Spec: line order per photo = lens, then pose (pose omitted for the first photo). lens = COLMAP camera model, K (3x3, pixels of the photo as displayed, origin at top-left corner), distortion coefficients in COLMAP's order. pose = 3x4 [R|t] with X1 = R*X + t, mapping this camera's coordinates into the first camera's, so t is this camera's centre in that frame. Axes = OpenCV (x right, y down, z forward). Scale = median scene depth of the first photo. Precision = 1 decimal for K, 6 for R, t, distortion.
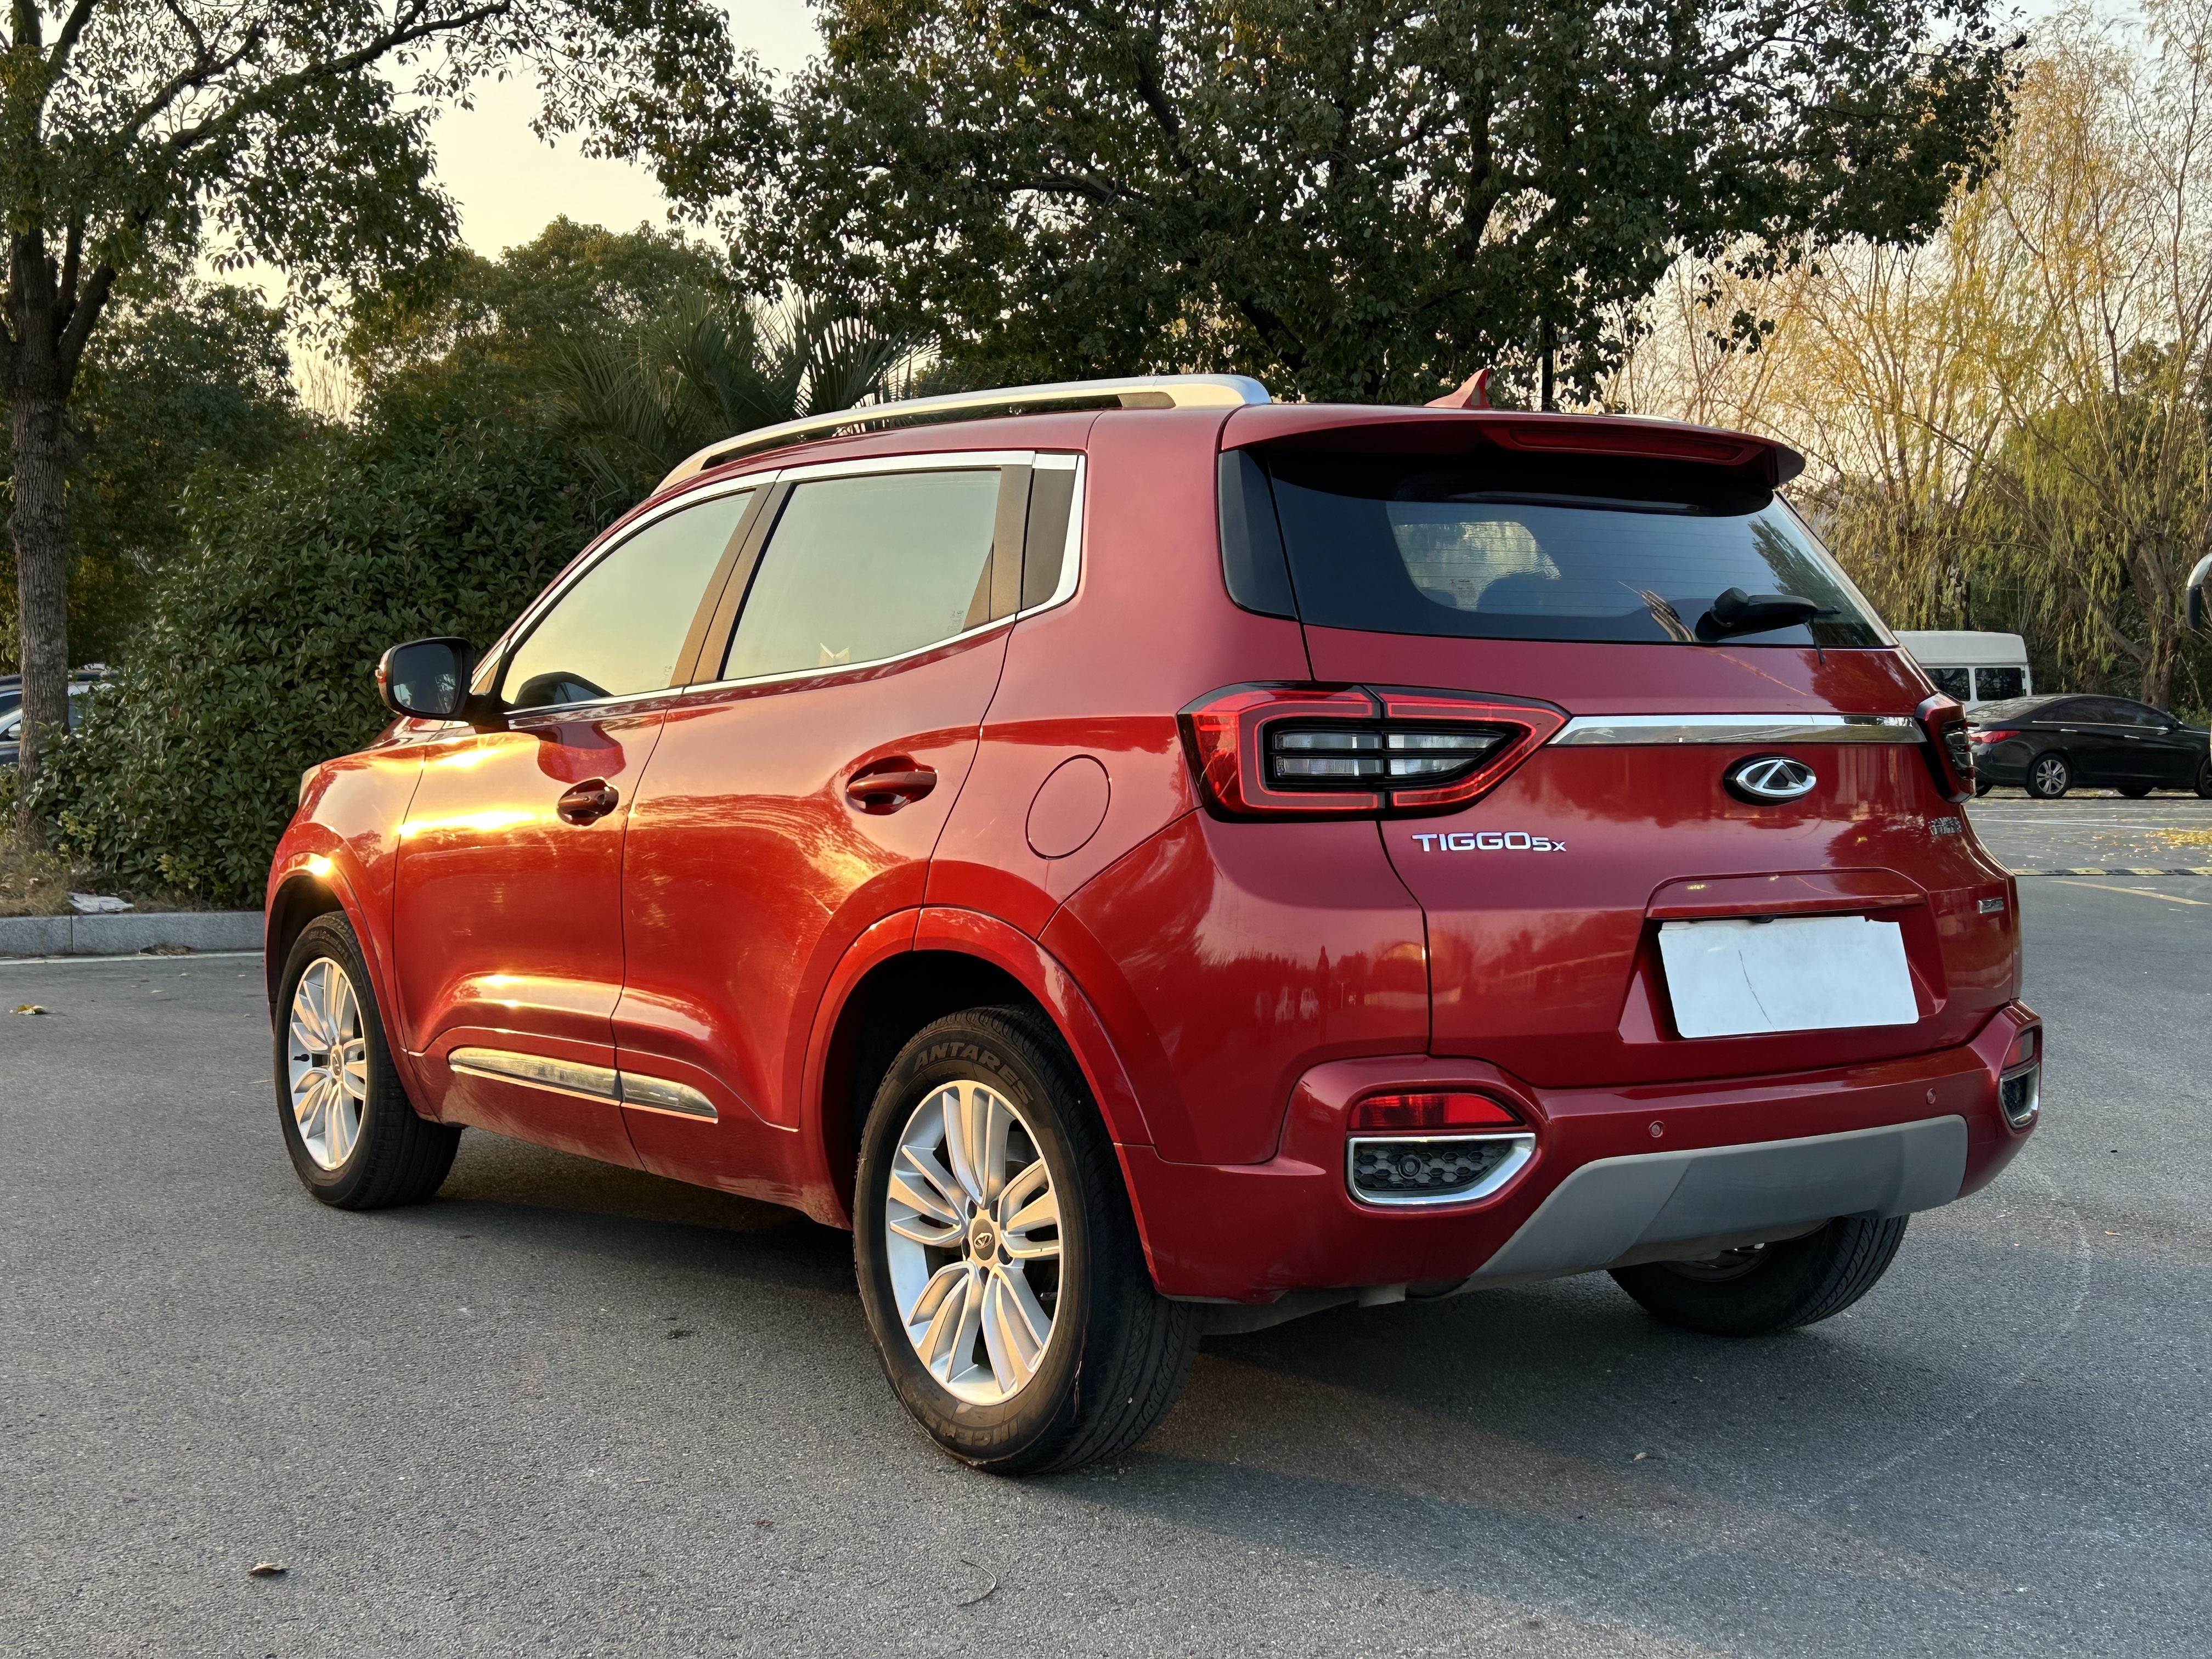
lens RADIAL K [[2773.8, 0, 1100.9], [0, 2773.8, 828.8], [0, 0, 1]] dist [0.047936, 0.000000]
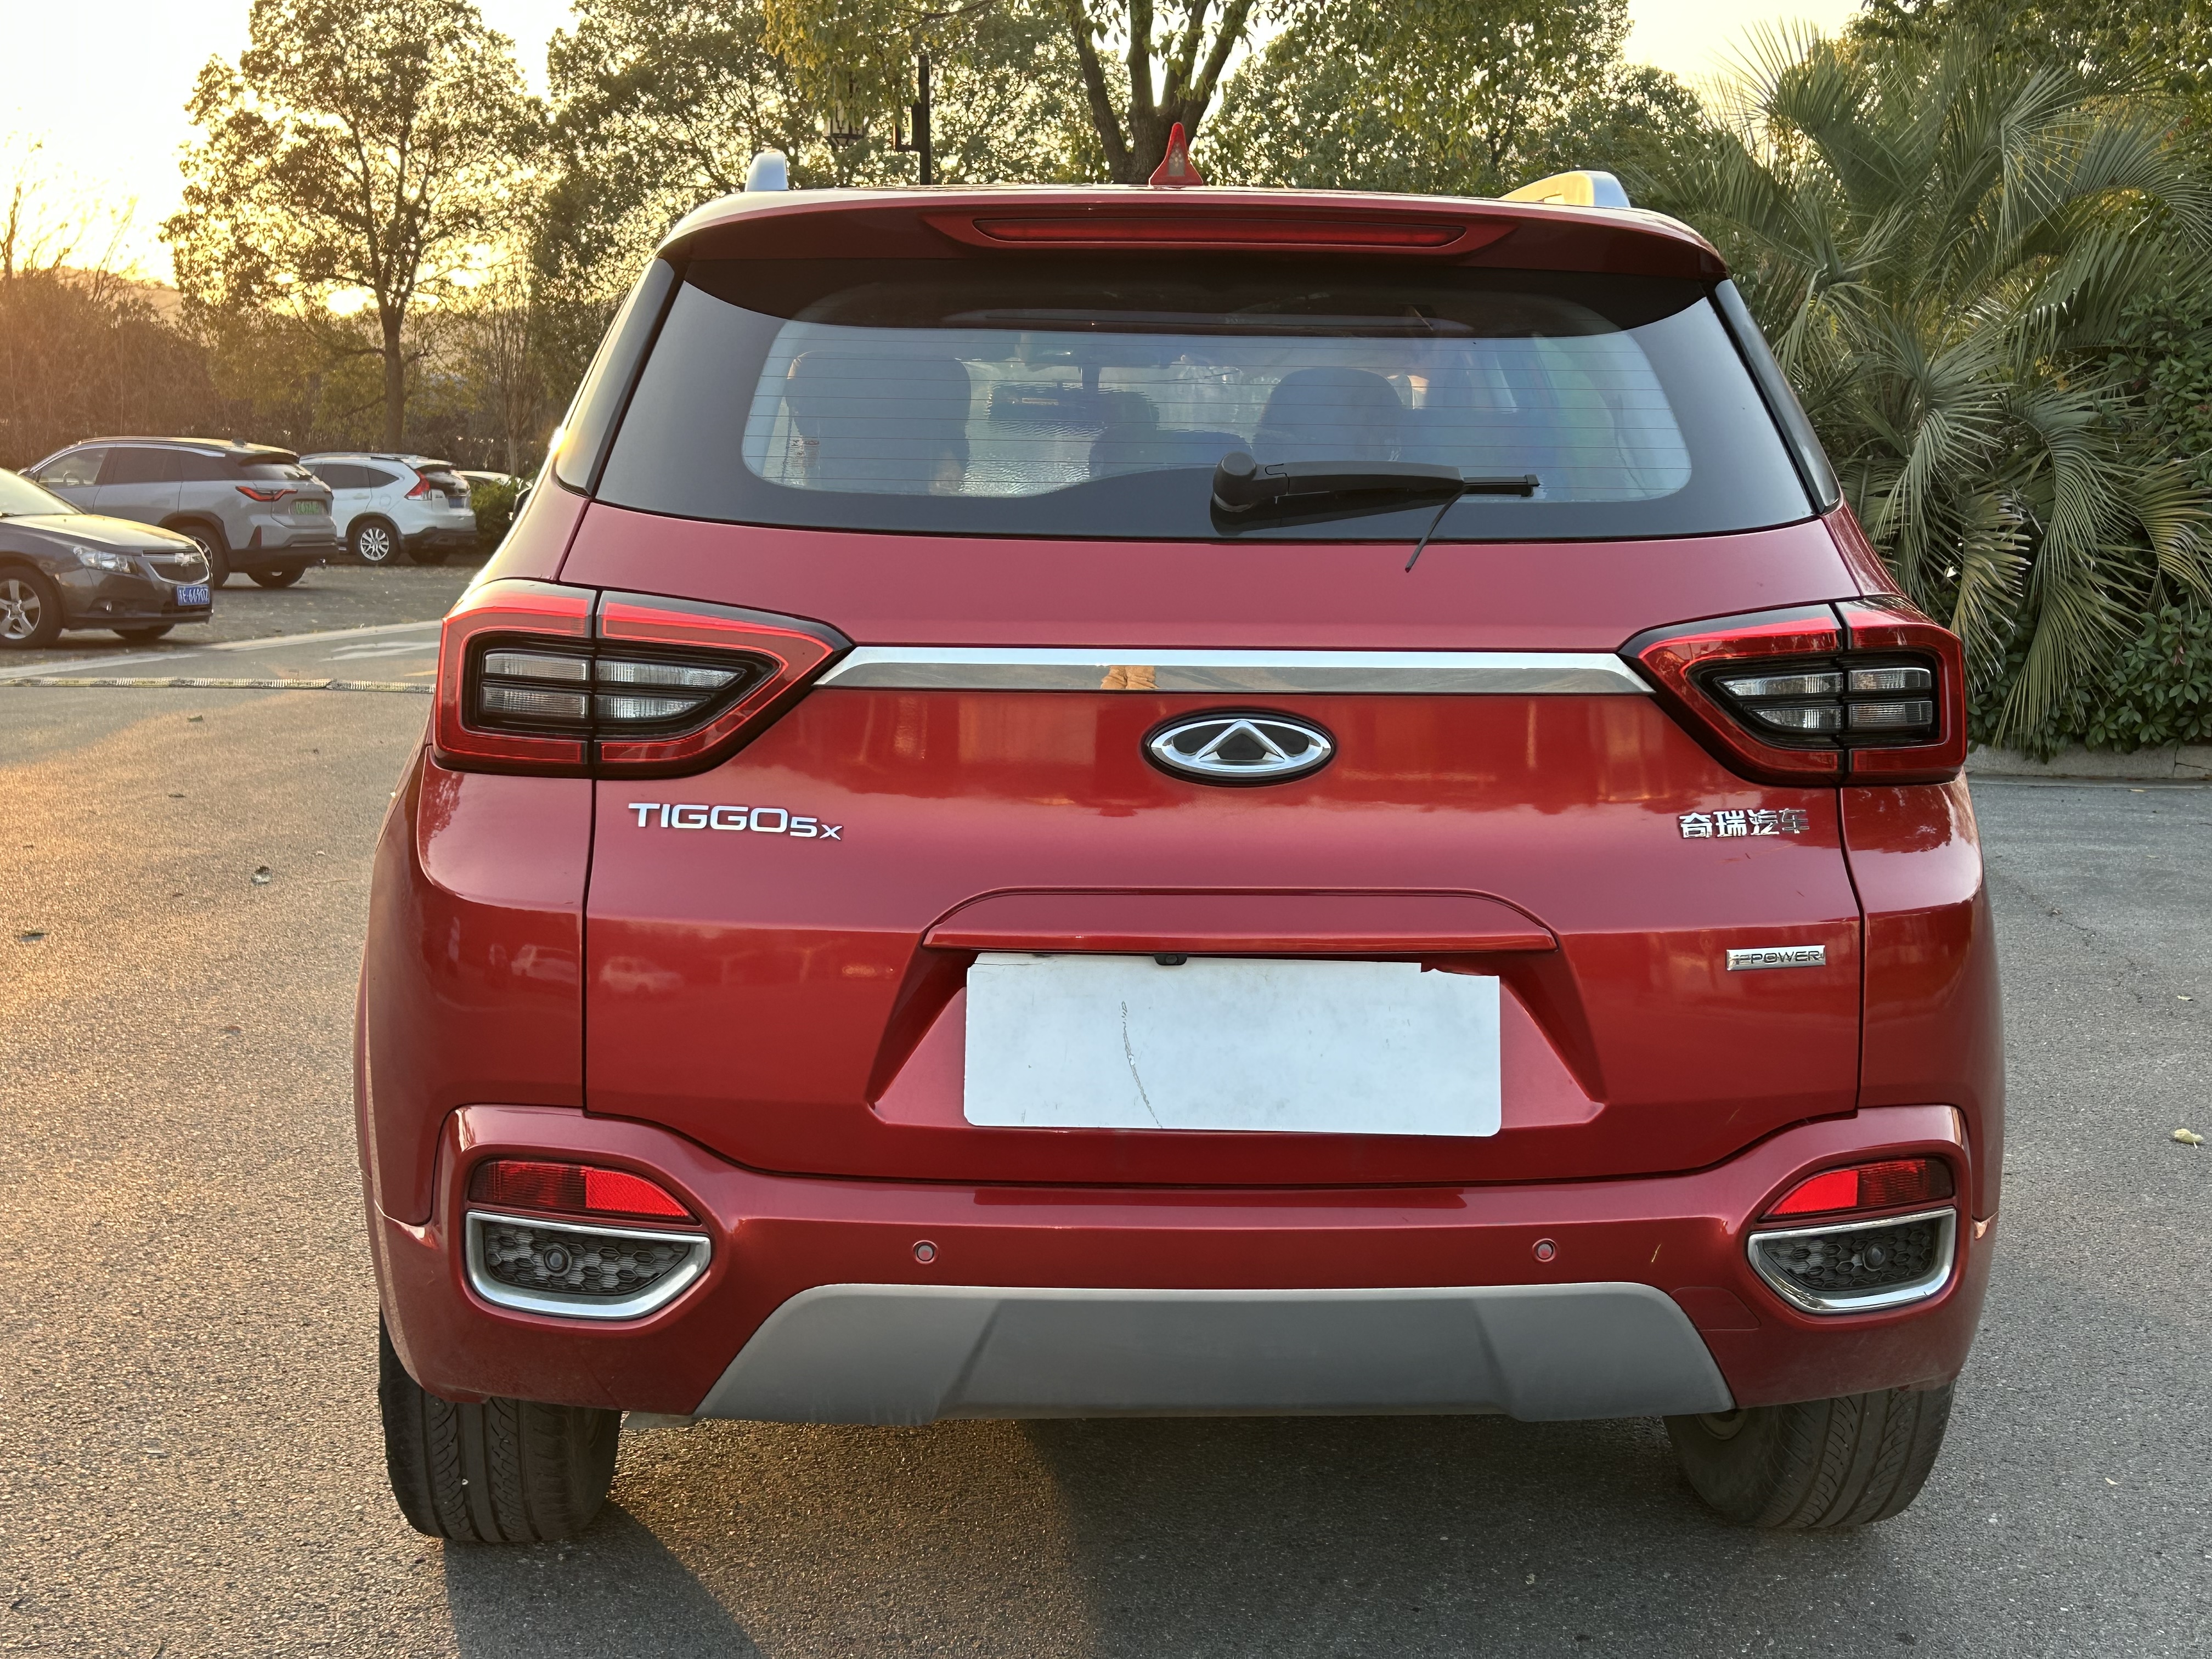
lens RADIAL K [[2773.8, 0, 1111.4], [0, 2773.8, 838.2], [0, 0, 1]] dist [0.047936, 0.000000]
pose [[0.855248, 0.077720, -0.512358, 0.586220], [-0.036407, 0.995258, 0.090200, -0.057711], [0.516939, -0.058490, 0.854022, 0.447984]]
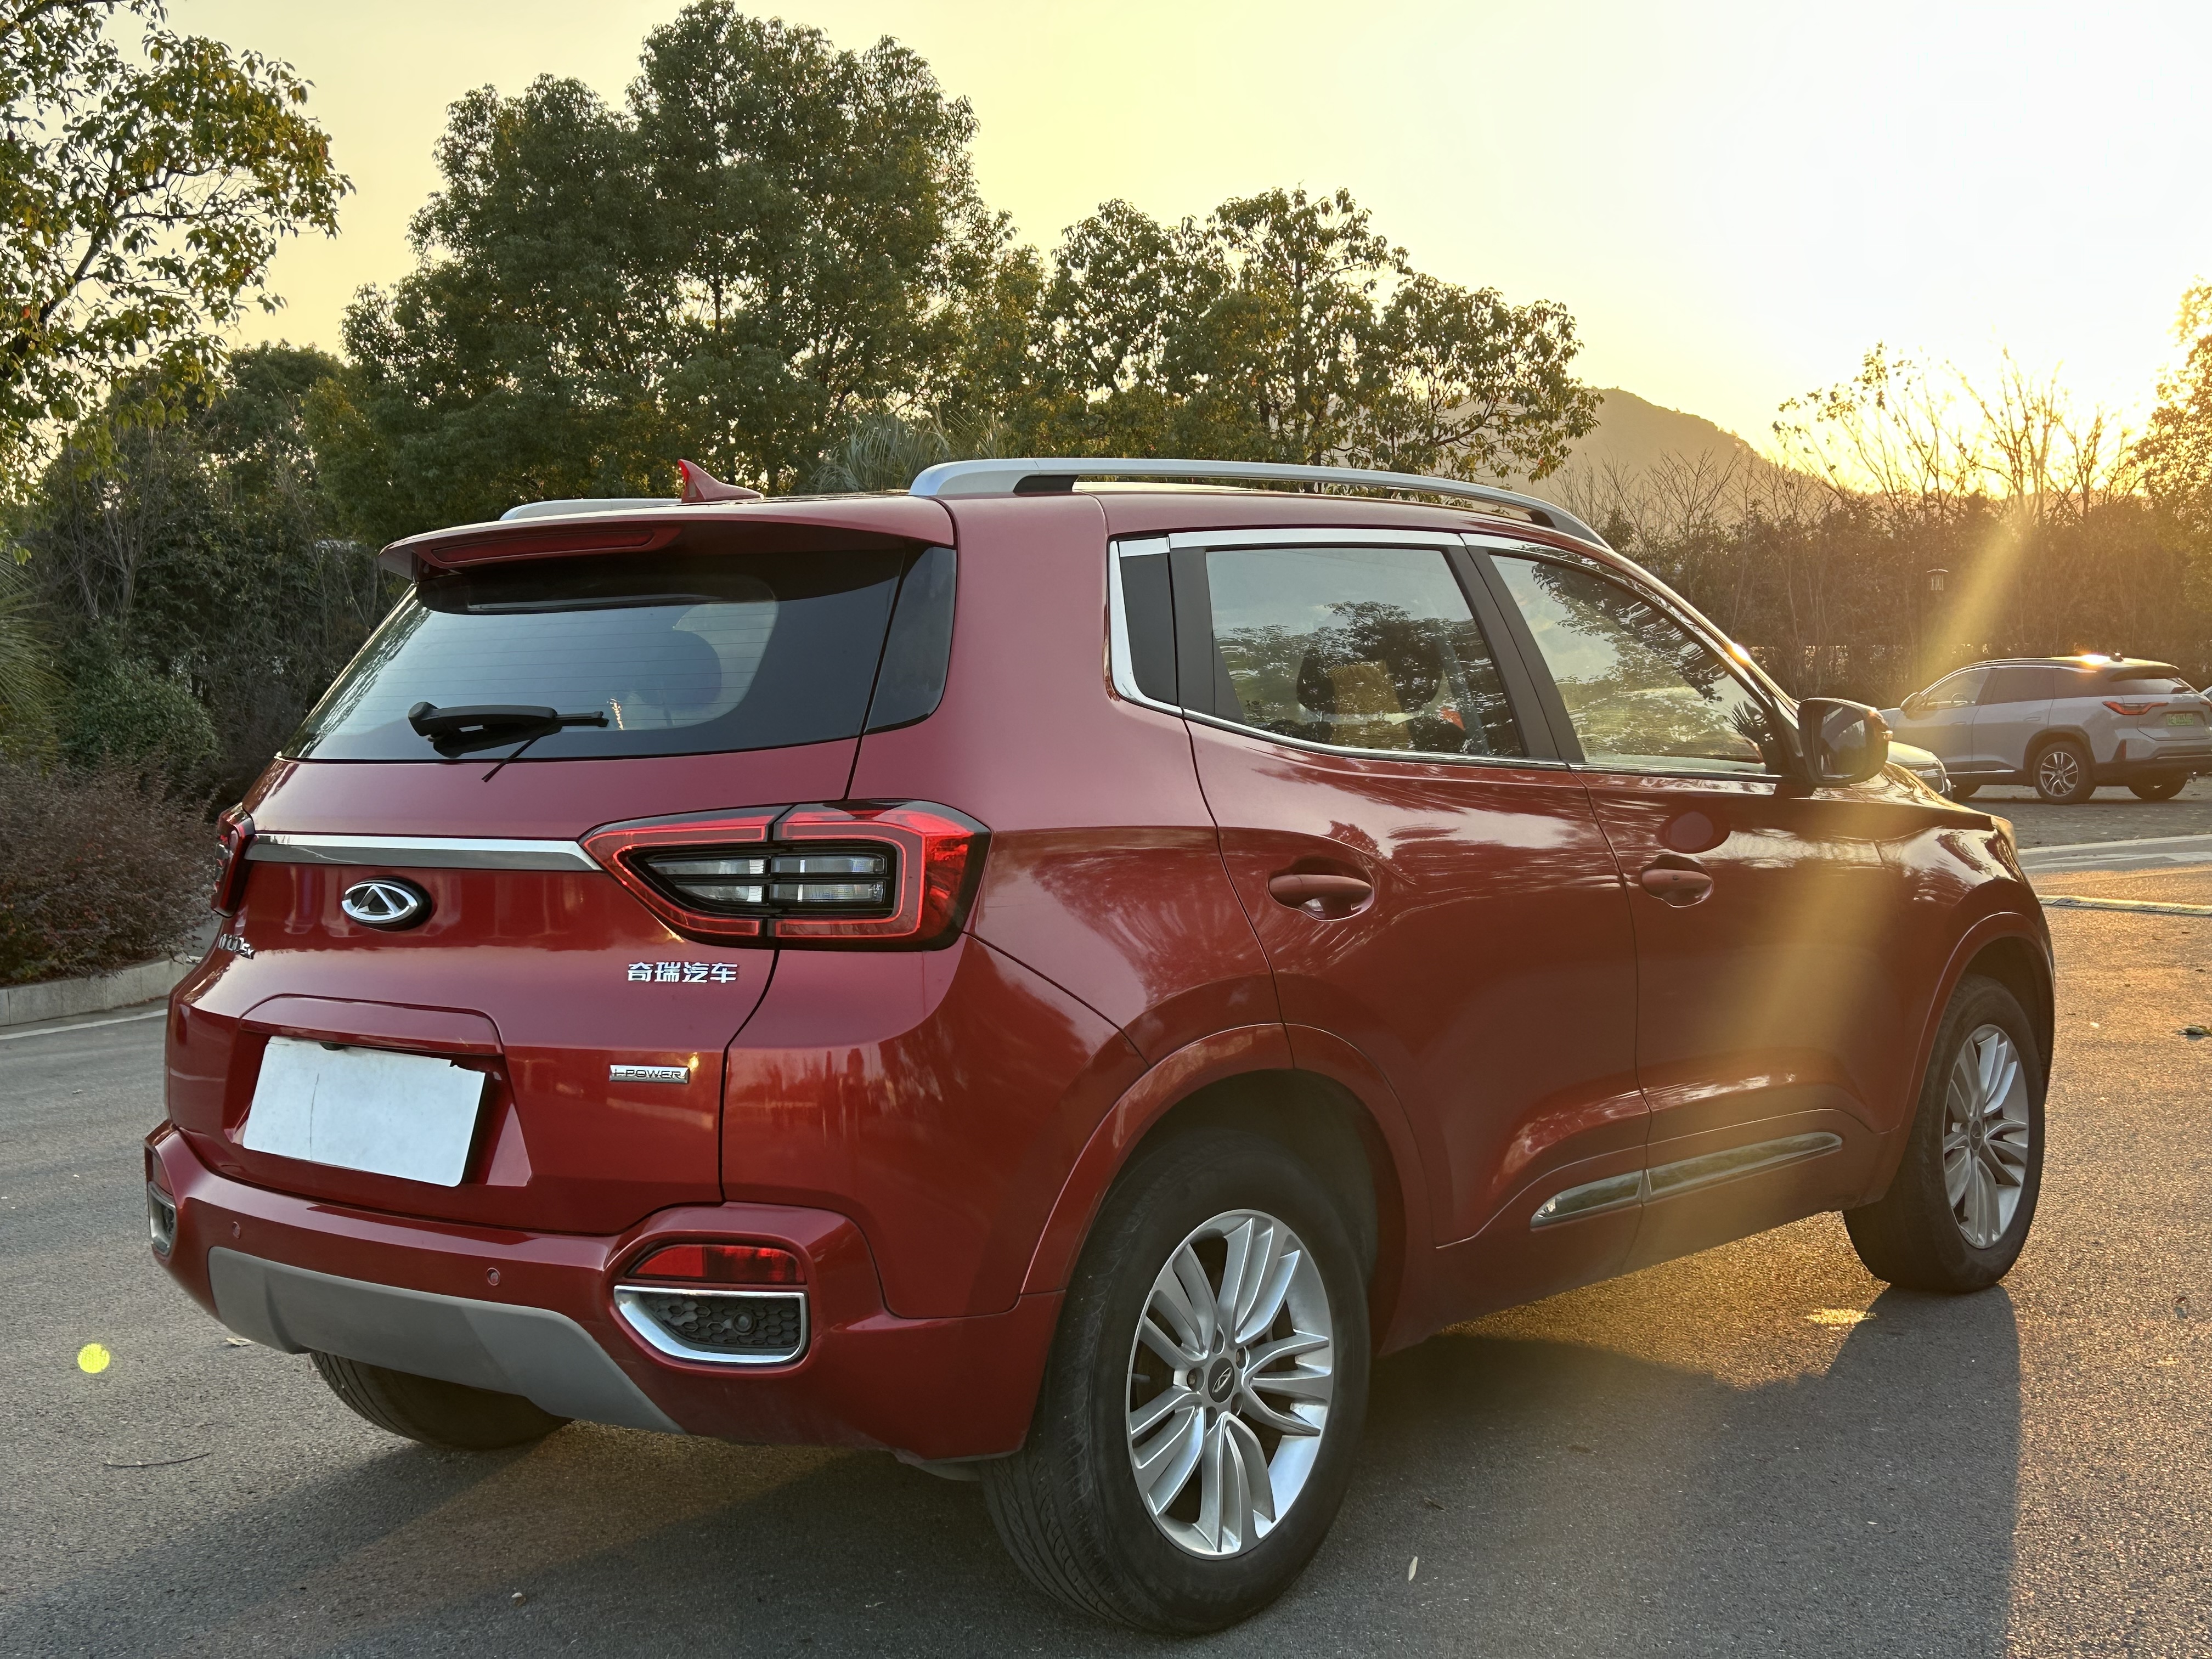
lens RADIAL K [[2773.8, 0, 1103.3], [0, 2773.8, 814.8], [0, 0, 1]] dist [0.047936, 0.000000]
pose [[0.267355, 0.032409, -0.963053, 1.302969], [-0.020669, 0.999397, 0.027894, -0.085022], [0.963376, 0.012447, 0.267864, 1.040112]]
